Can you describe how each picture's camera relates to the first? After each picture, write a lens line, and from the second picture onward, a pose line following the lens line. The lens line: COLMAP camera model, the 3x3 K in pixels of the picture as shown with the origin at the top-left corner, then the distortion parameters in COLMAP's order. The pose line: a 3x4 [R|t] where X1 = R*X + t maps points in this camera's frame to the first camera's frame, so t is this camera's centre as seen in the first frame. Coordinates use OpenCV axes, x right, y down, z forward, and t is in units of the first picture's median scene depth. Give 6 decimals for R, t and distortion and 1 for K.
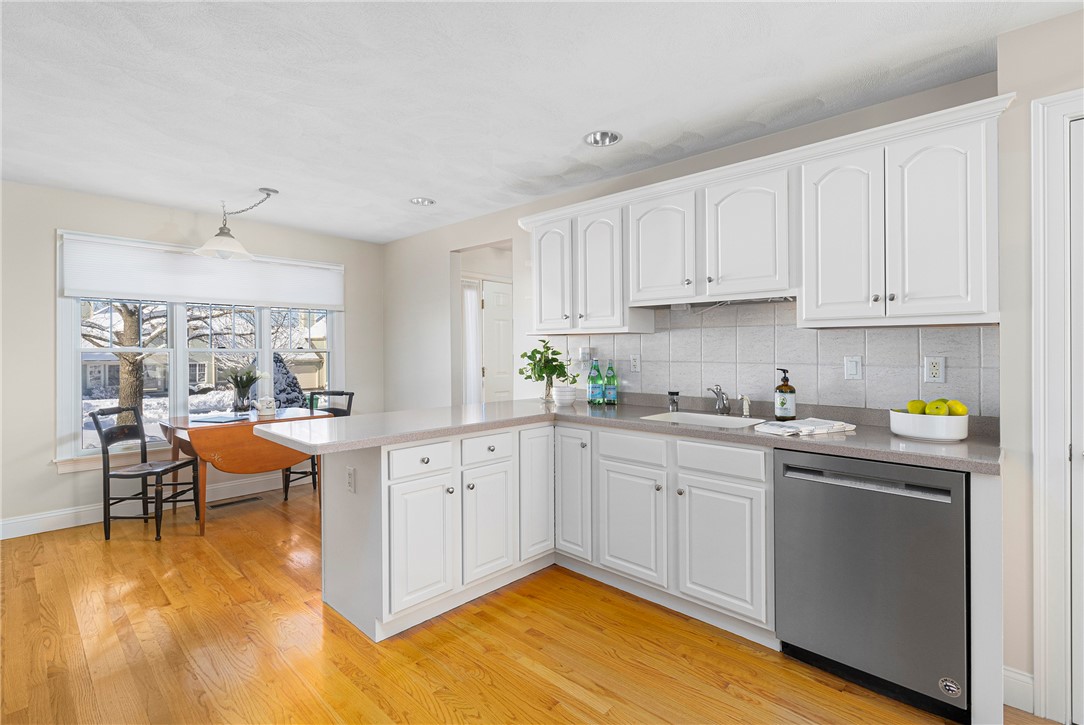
lens RADIAL K [[513.3, 0, 540.6], [0, 513.3, 362.6], [0, 0, 1]] dist [-0.009498, 0.001912]
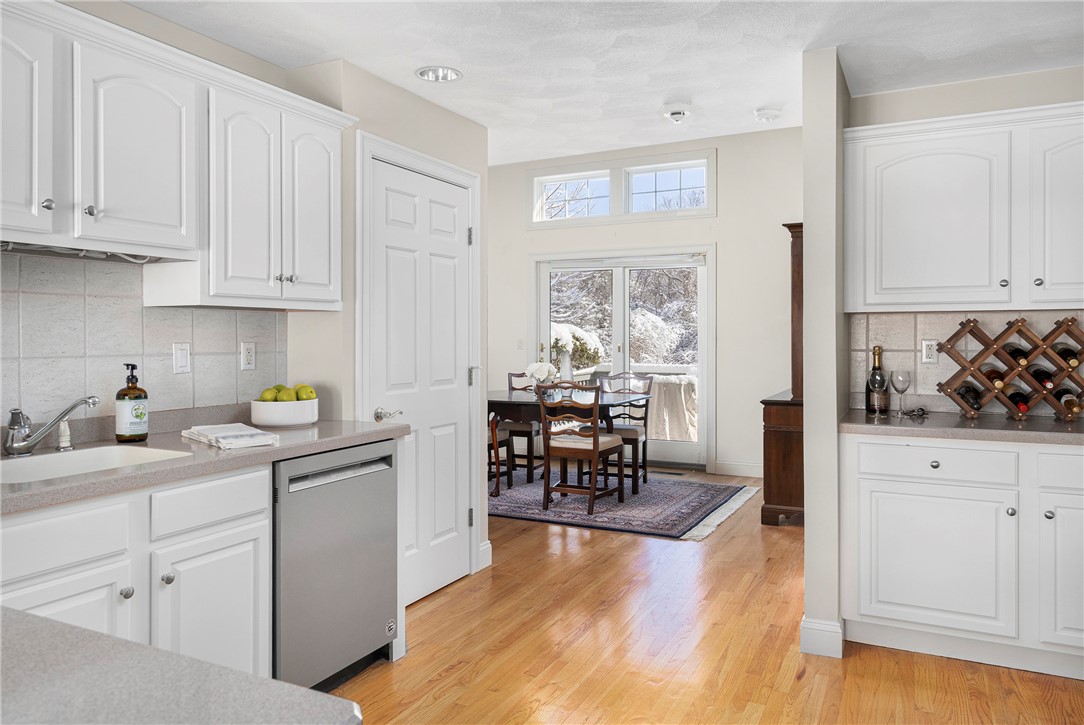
lens RADIAL K [[760.3, 0, 540.8], [0, 760.3, 356.2], [0, 0, 1]] dist [0.013426, 0.001674]
pose [[-0.296564, -0.025413, 0.954675, -0.592613], [0.025782, 0.999068, 0.034604, -0.017013], [-0.954665, 0.034876, -0.295633, 0.741410]]
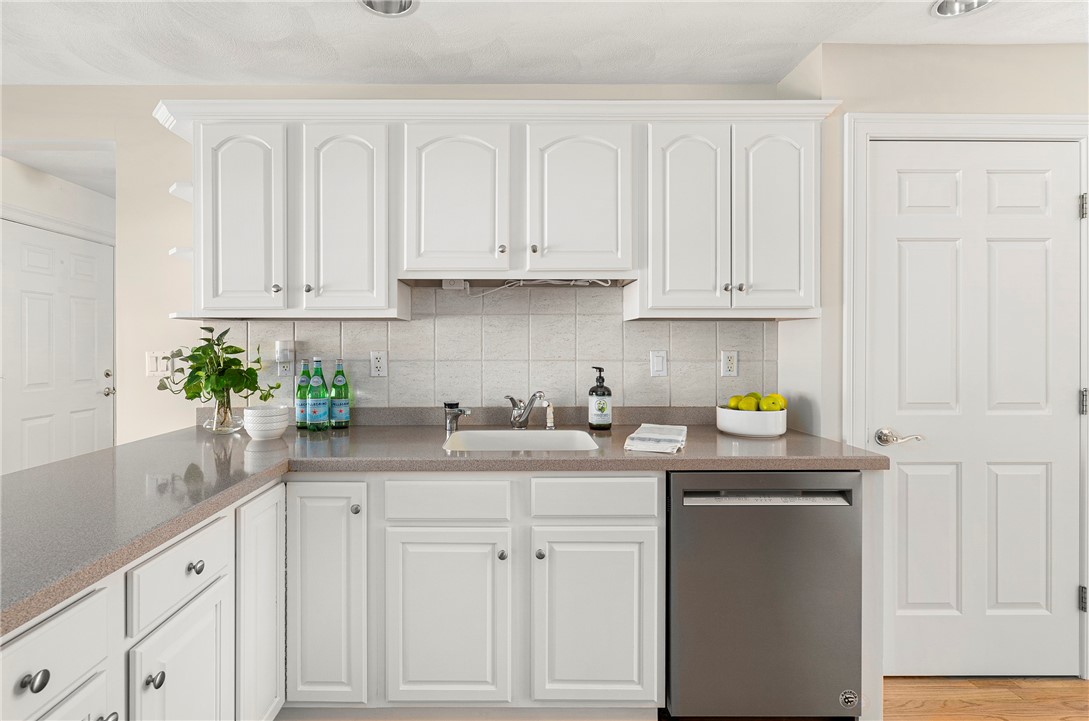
lens RADIAL K [[515.6, 0, 511.7], [0, 515.6, 346.3], [0, 0, 1]] dist [-0.009498, 0.001912]
pose [[0.721134, -0.003858, 0.692785, -0.196443], [0.018409, 0.999738, -0.013594, -0.011735], [-0.692551, 0.022557, 0.721016, 0.465600]]
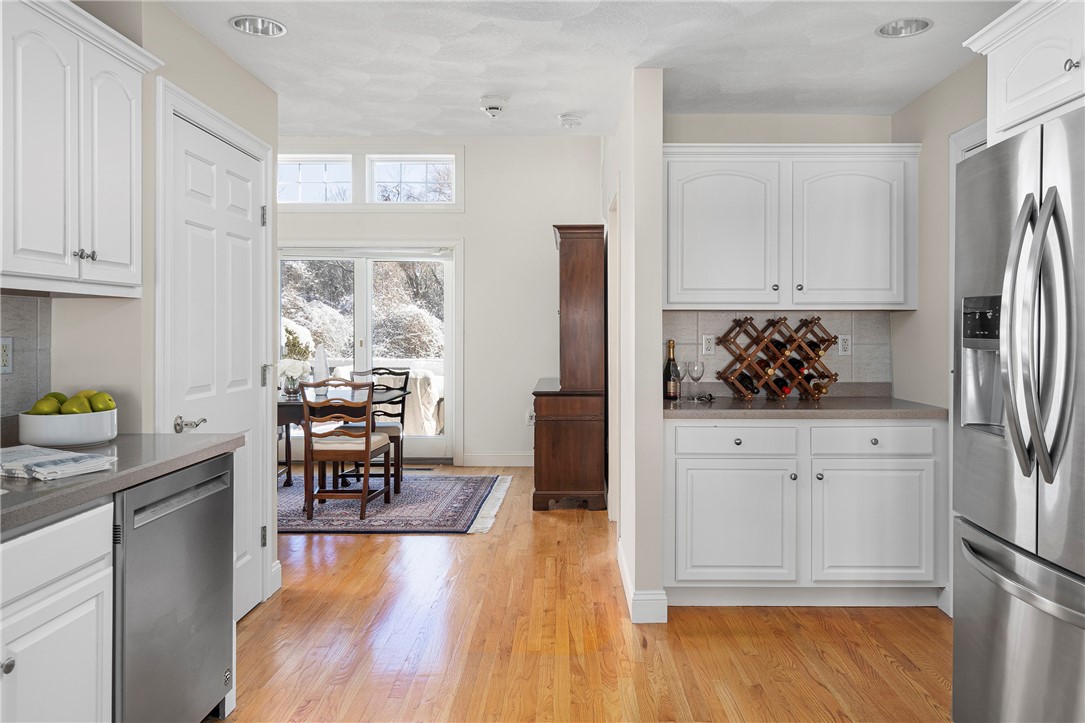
lens RADIAL K [[757.8, 0, 567.7], [0, 757.8, 349.0], [0, 0, 1]] dist [0.016746, 0.003151]
pose [[-0.690420, -0.020008, 0.723132, -0.431975], [0.016202, 0.998939, 0.043107, -0.022946], [-0.723227, 0.041478, -0.689364, 0.957901]]
